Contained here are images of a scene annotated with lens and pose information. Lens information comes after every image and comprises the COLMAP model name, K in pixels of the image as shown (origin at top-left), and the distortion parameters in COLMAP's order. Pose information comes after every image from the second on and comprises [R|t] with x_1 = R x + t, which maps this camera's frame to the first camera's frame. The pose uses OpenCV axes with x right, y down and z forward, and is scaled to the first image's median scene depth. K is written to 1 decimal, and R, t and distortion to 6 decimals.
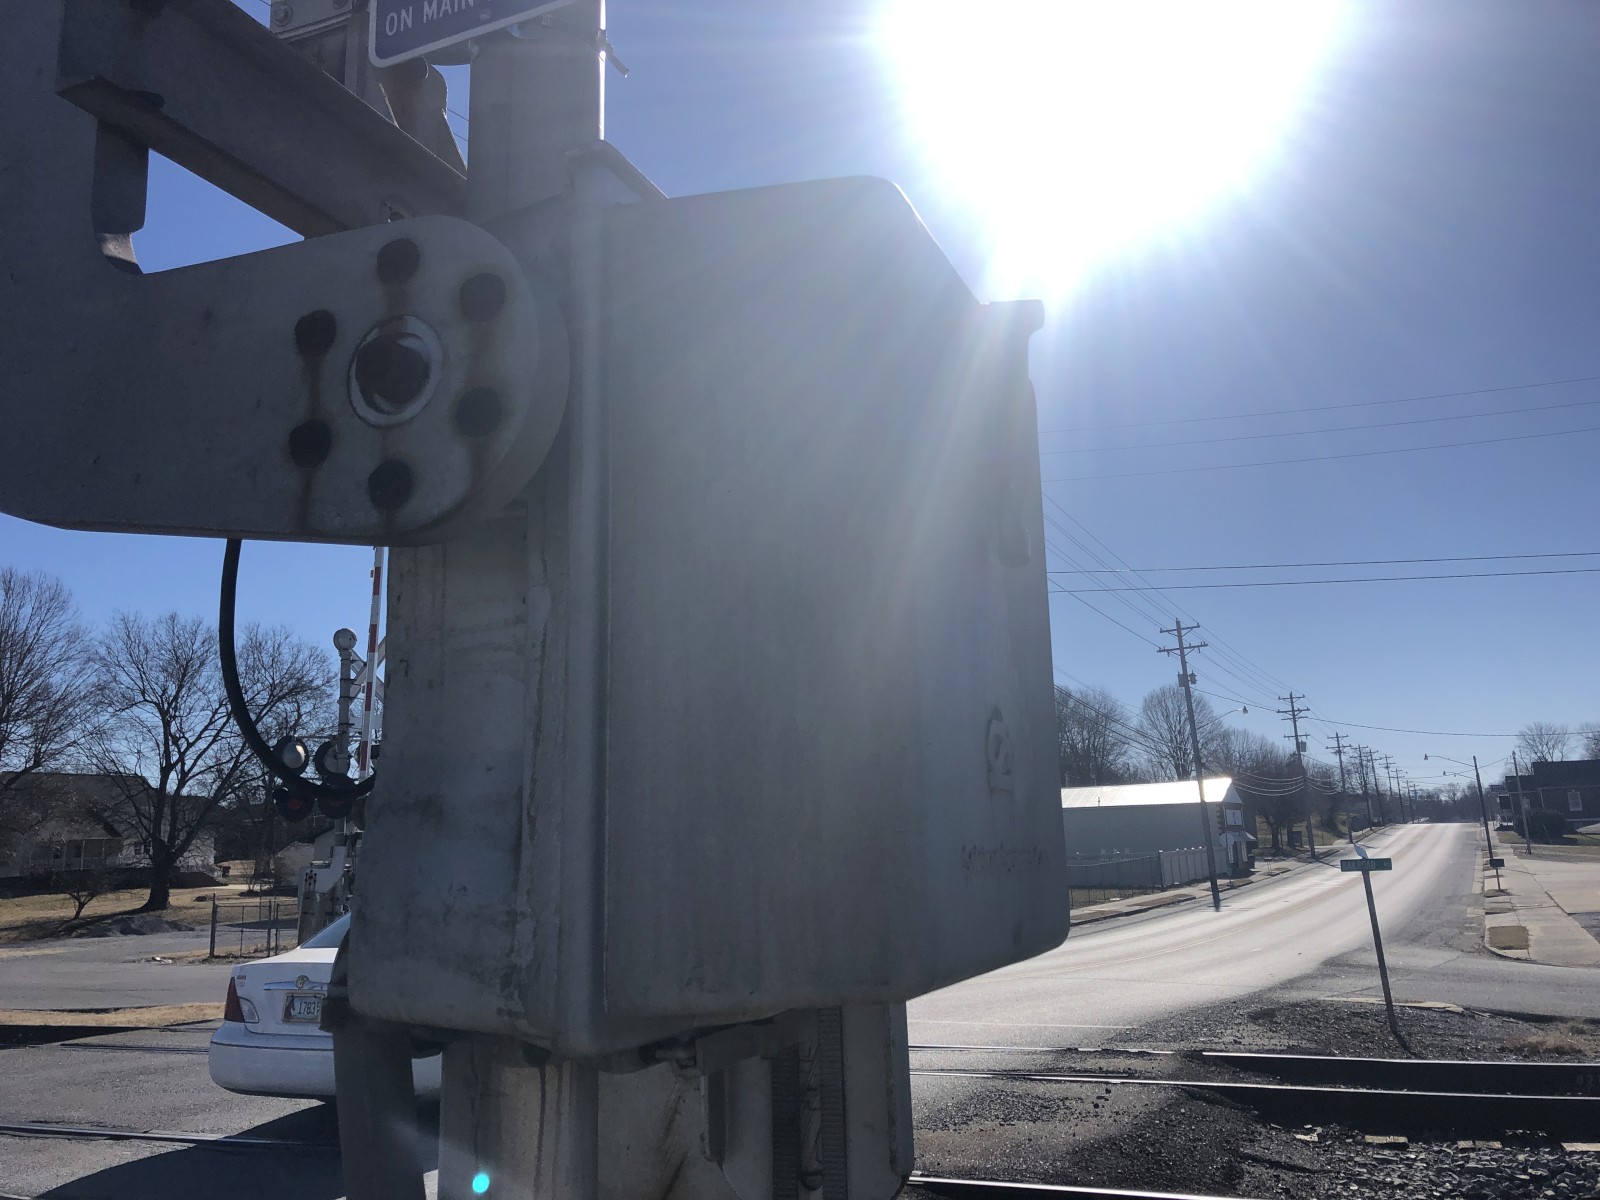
lens RADIAL K [[1279.8, 0, 803.7], [0, 1279.8, 586.5], [0, 0, 1]] dist [0.037943, -0.051148]
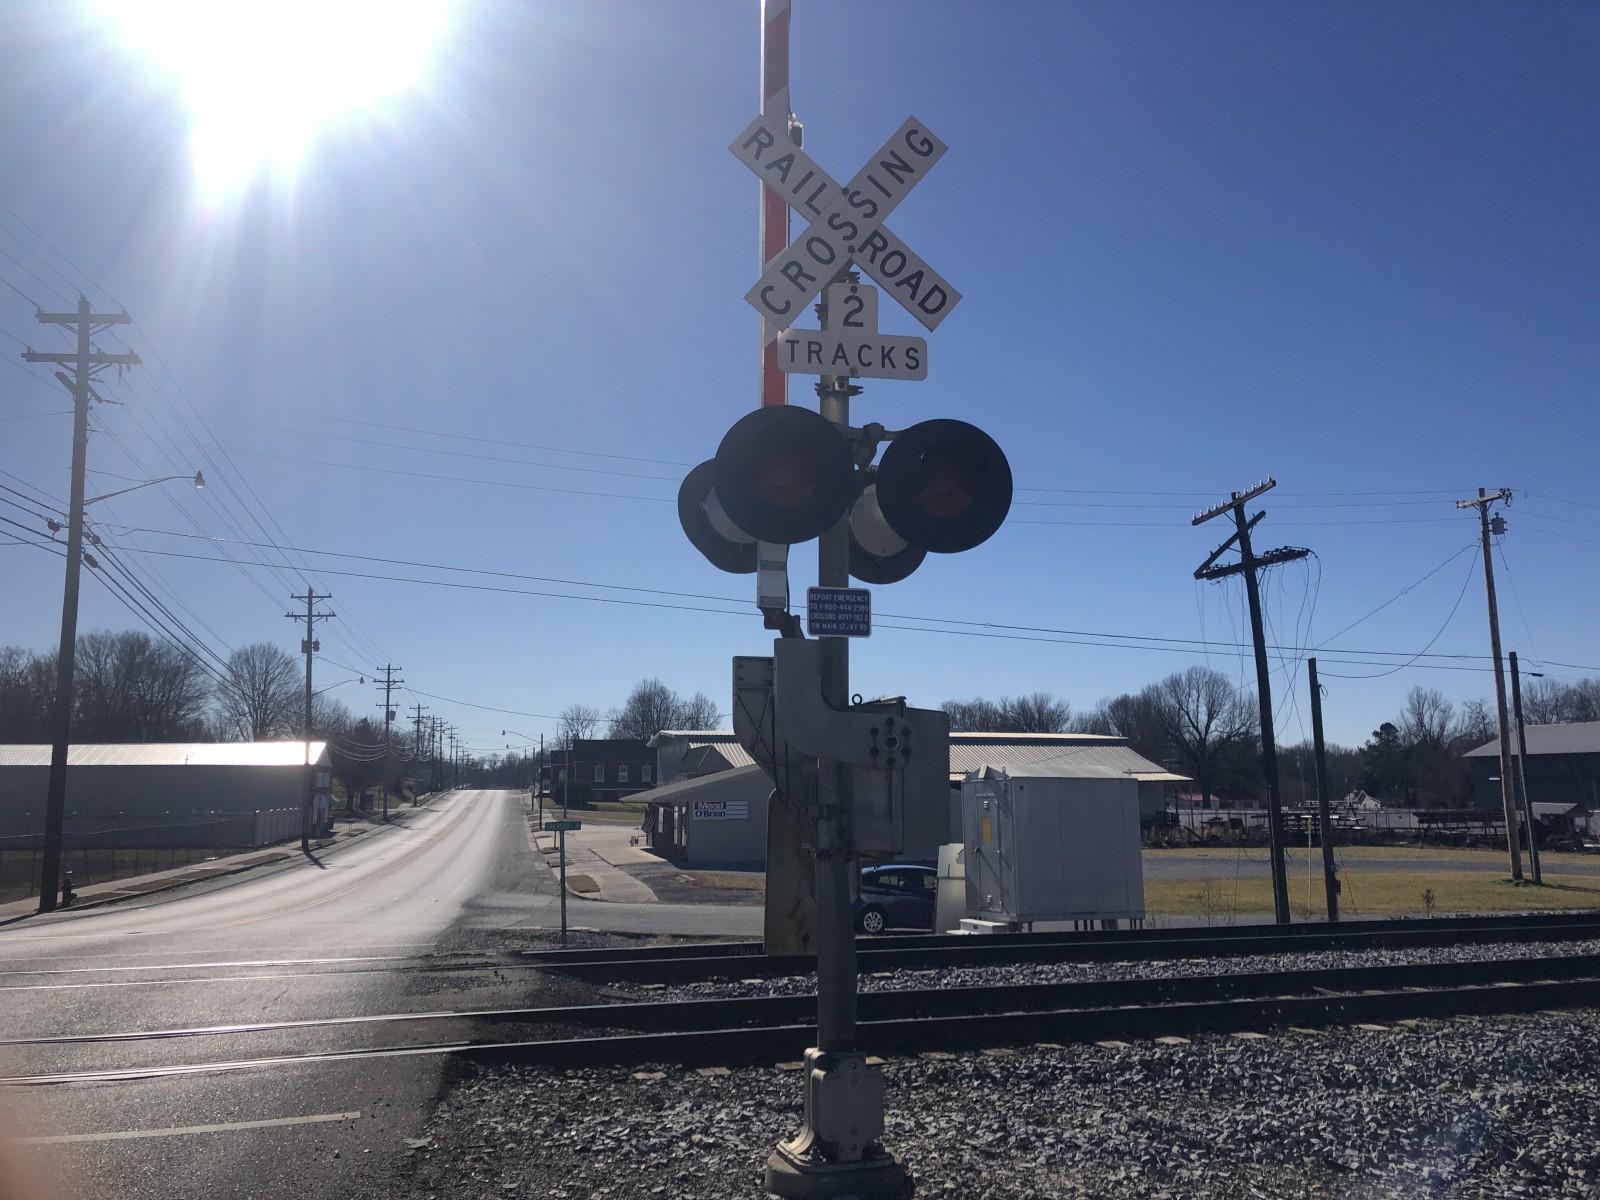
lens RADIAL K [[1279.8, 0, 808.4], [0, 1279.8, 564.9], [0, 0, 1]] dist [0.037943, -0.051148]
pose [[0.760007, 0.140339, 0.634582, -0.050395], [-0.148315, 0.988094, -0.040889, -0.007535], [-0.632765, -0.063042, 0.771773, -0.037694]]
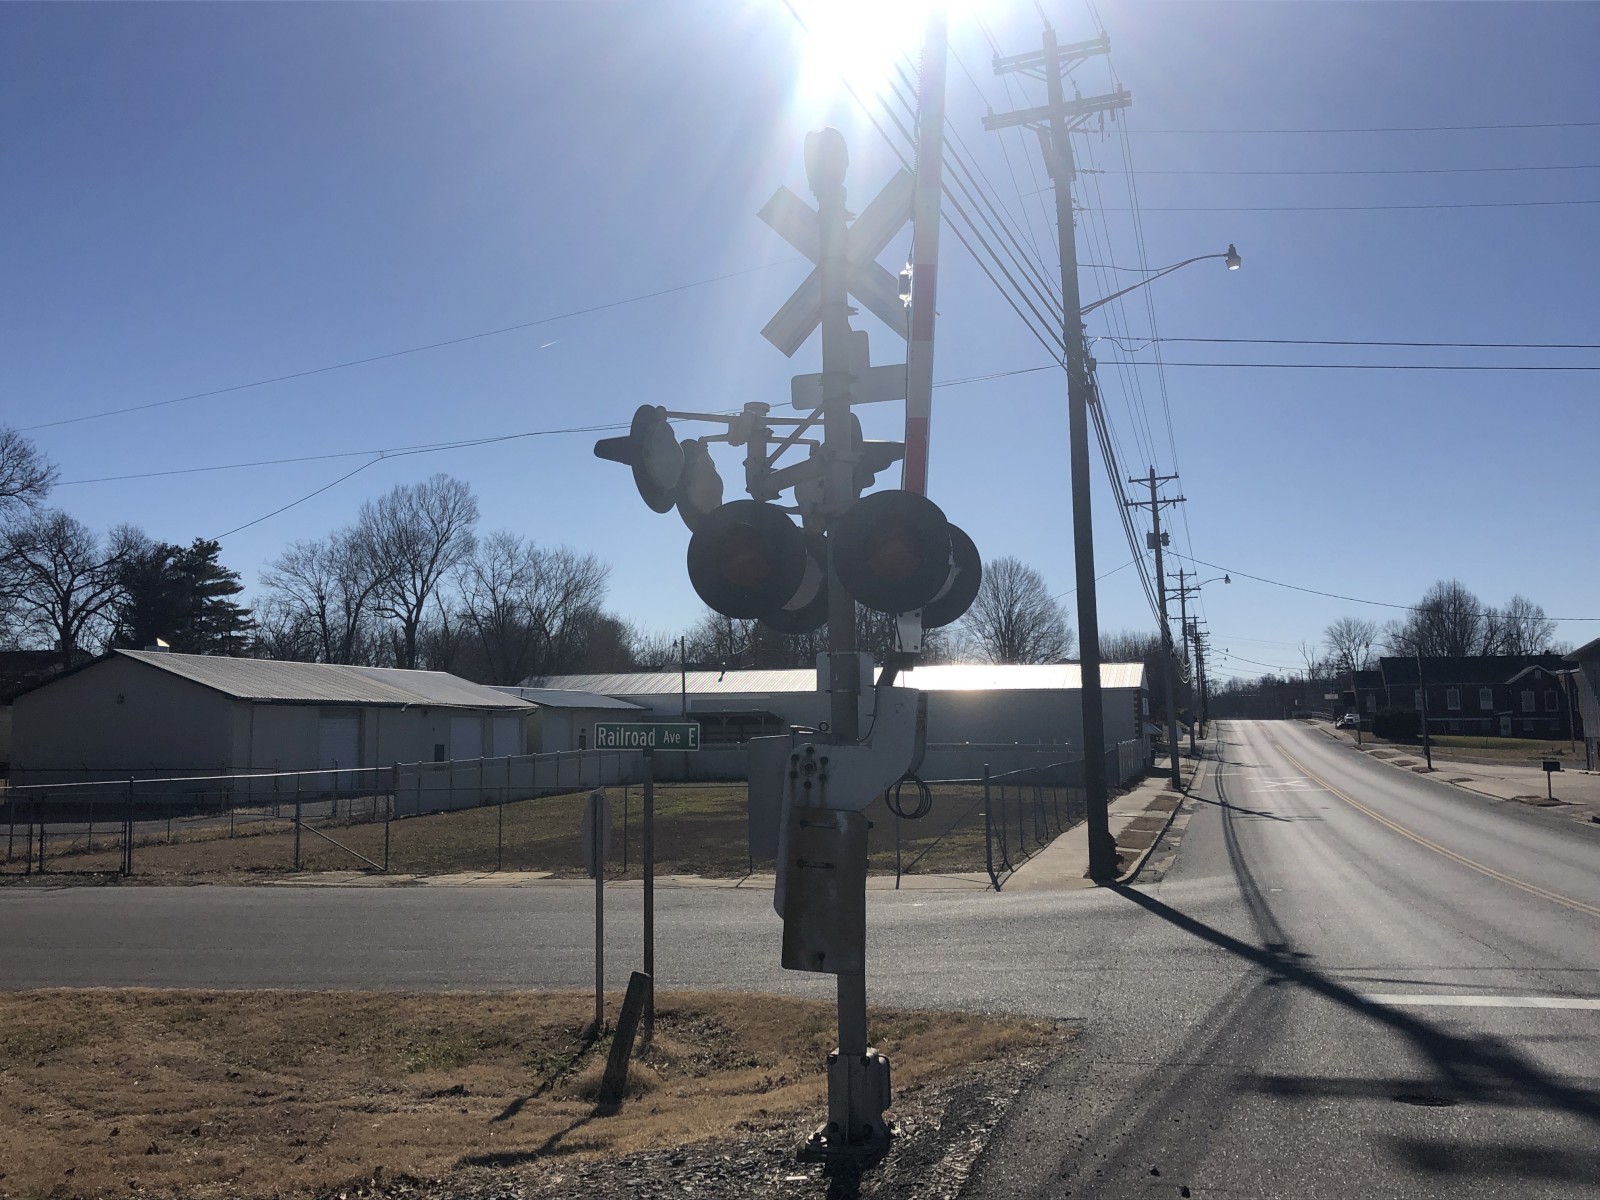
lens RADIAL K [[1407.7, 0, 756.5], [0, 1407.7, 576.1], [0, 0, 1]] dist [0.034300, -0.024814]
pose [[0.982978, 0.046128, 0.177836, -0.094582], [-0.062127, 0.994402, 0.085466, 0.027432], [-0.172898, -0.095060, 0.980342, 0.121577]]
